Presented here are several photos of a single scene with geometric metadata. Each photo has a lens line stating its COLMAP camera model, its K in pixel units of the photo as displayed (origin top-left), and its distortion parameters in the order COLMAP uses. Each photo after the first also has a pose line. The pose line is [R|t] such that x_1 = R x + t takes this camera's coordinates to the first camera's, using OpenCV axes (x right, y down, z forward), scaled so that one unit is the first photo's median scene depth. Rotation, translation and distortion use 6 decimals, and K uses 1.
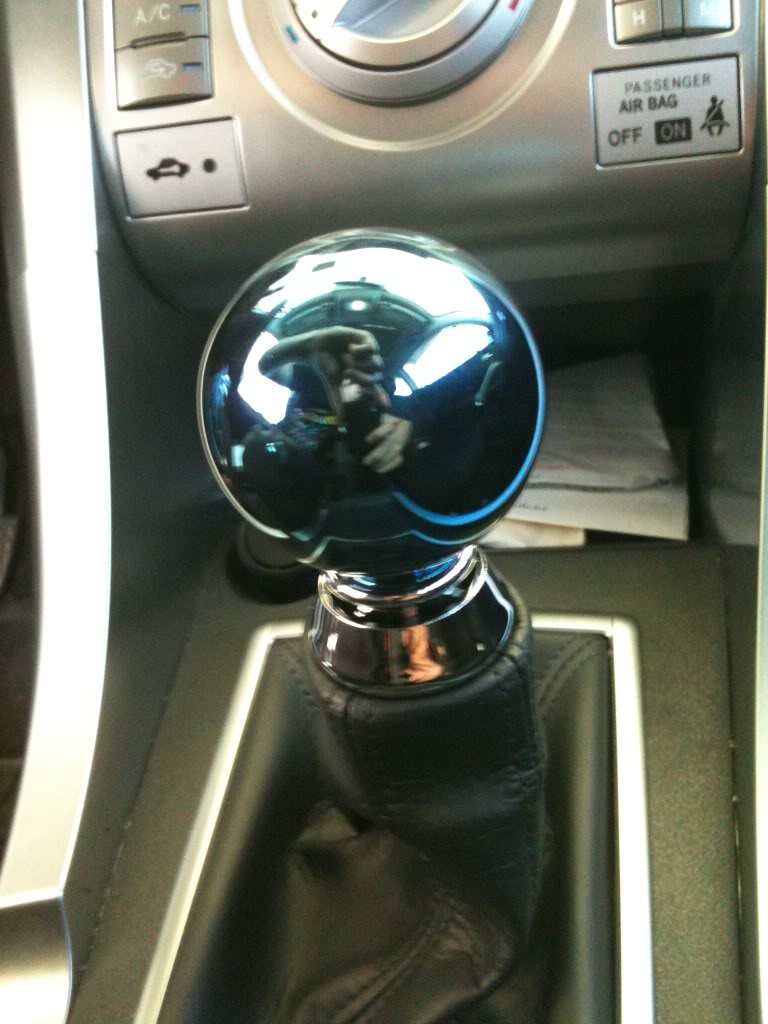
lens RADIAL K [[1073.6, 0, 384.0], [0, 1073.6, 512.0], [0, 0, 1]] dist [-0.022958, -0.031148]
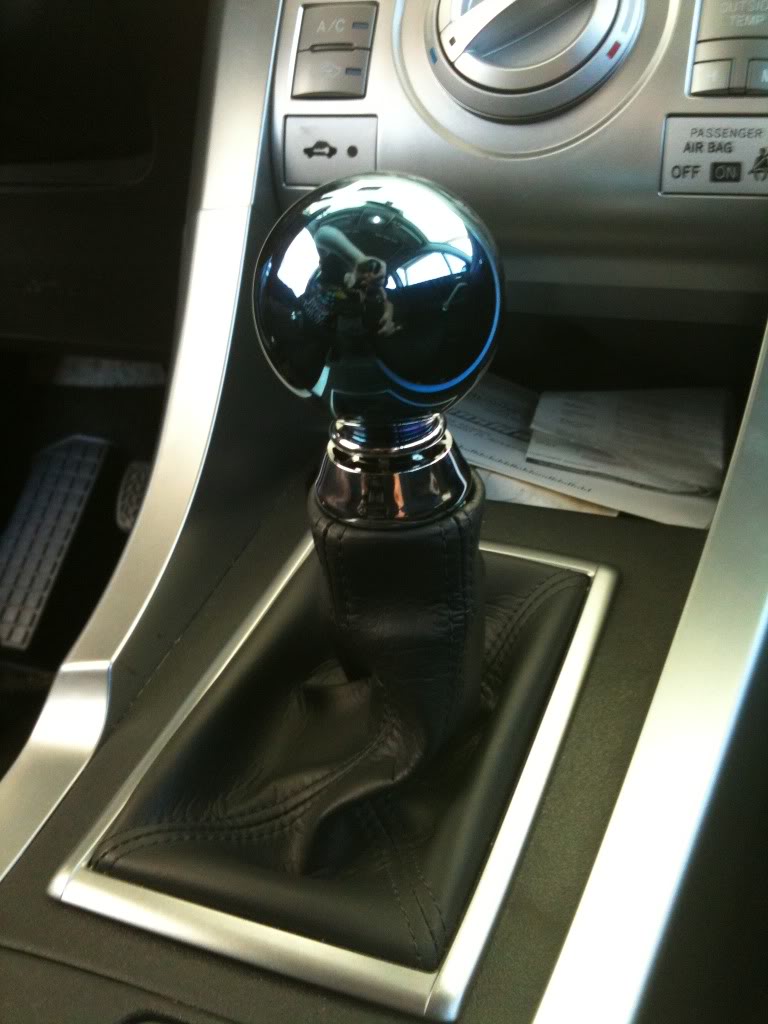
lens RADIAL K [[1073.6, 0, 384.0], [0, 1073.6, 512.0], [0, 0, 1]] dist [-0.022958, -0.031148]
pose [[0.969576, 0.189224, -0.155297, 0.157817], [-0.194924, 0.980567, -0.022198, 0.116241], [0.148079, 0.051794, 0.987618, -0.214821]]
